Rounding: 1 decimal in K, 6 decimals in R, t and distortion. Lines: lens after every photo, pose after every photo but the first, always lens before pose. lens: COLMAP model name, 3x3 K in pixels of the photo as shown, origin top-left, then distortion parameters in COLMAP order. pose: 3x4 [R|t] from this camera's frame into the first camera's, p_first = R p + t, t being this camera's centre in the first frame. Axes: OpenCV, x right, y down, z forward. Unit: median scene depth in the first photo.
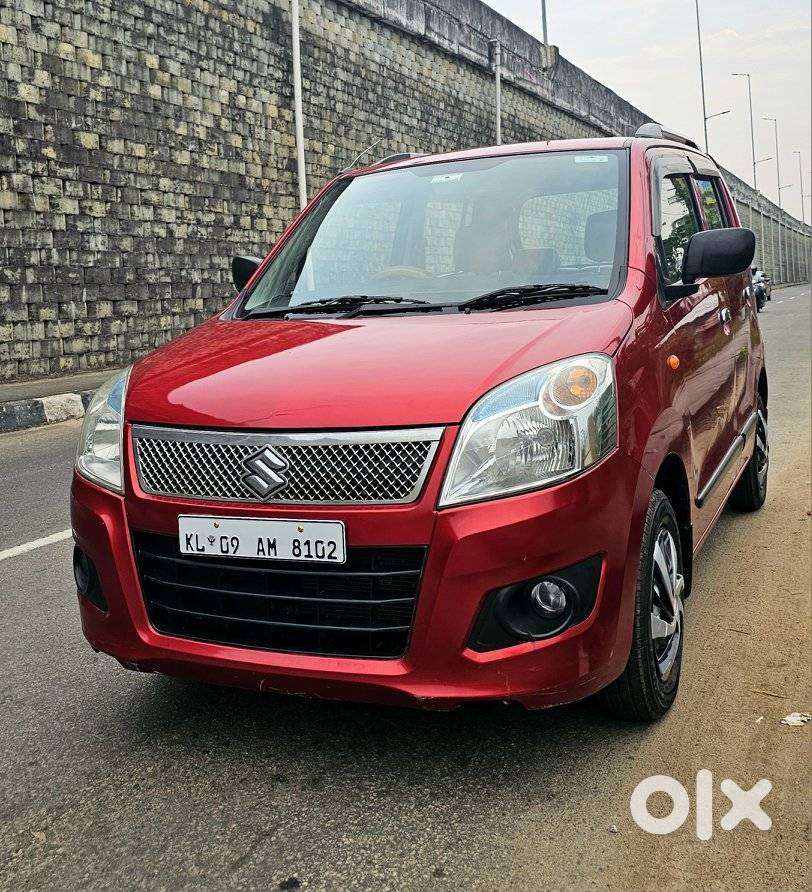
lens RADIAL K [[1009.9, 0, 408.0], [0, 1009.9, 311.8], [0, 0, 1]] dist [0.050064, -0.043753]
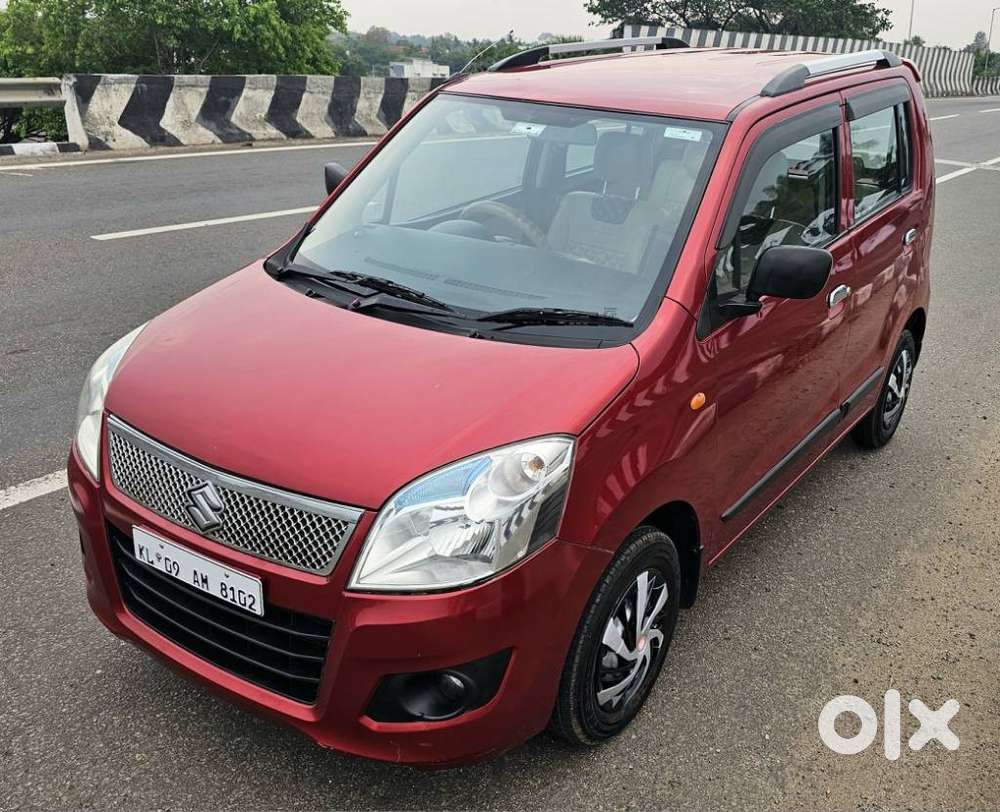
lens RADIAL K [[964.1, 0, 605.2], [0, 964.1, 408.1], [0, 0, 1]] dist [0.096444, -0.184975]
pose [[0.987366, 0.144003, -0.066121, 0.301342], [-0.112961, 0.932295, 0.343608, -0.310889], [0.111125, -0.331797, 0.936783, 0.187605]]
